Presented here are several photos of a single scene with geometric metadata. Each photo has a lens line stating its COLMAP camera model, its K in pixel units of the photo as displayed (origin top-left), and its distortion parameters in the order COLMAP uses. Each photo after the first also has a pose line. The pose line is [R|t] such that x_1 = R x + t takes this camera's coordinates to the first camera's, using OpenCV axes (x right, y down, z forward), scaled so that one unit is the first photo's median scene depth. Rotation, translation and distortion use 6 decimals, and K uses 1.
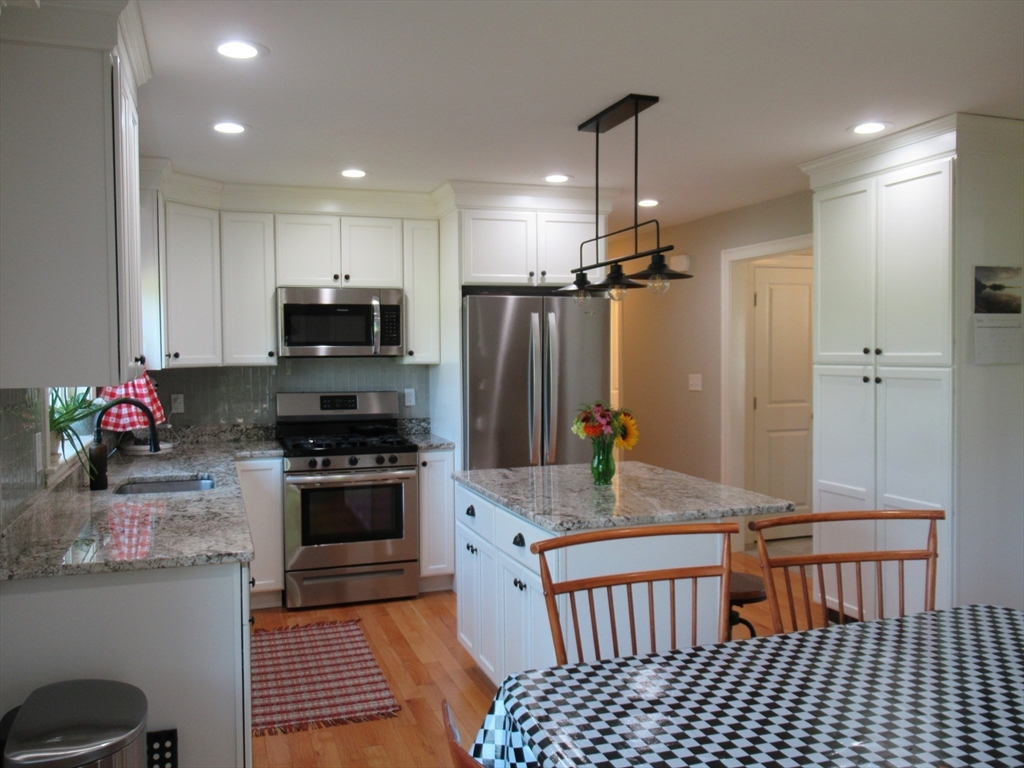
lens RADIAL K [[865.1, 0, 506.0], [0, 865.1, 382.9], [0, 0, 1]] dist [0.004355, -0.004391]
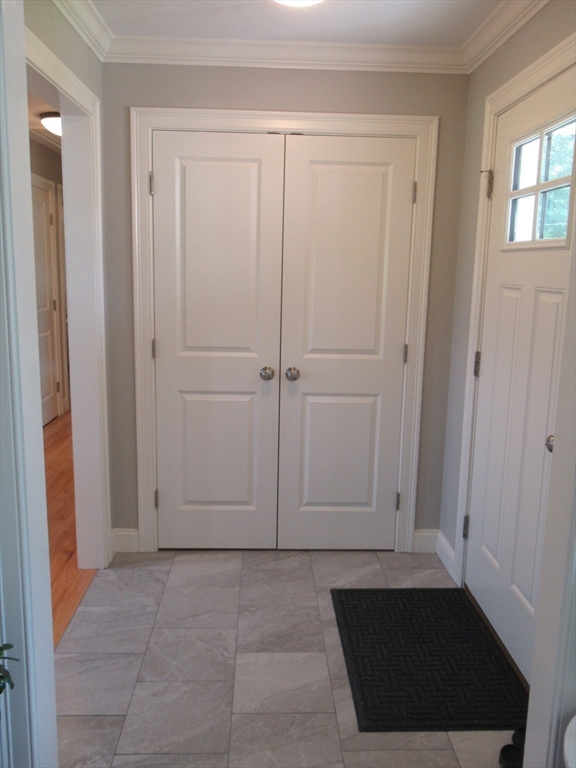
lens RADIAL K [[648.8, 0, 288.0], [0, 648.8, 381.0], [0, 0, 1]] dist [0.004355, -0.004391]
pose [[0.957623, 0.080020, -0.276686, 0.617160], [-0.041293, 0.988851, 0.143068, -0.031261], [0.285050, -0.125580, 0.950251, 0.665019]]
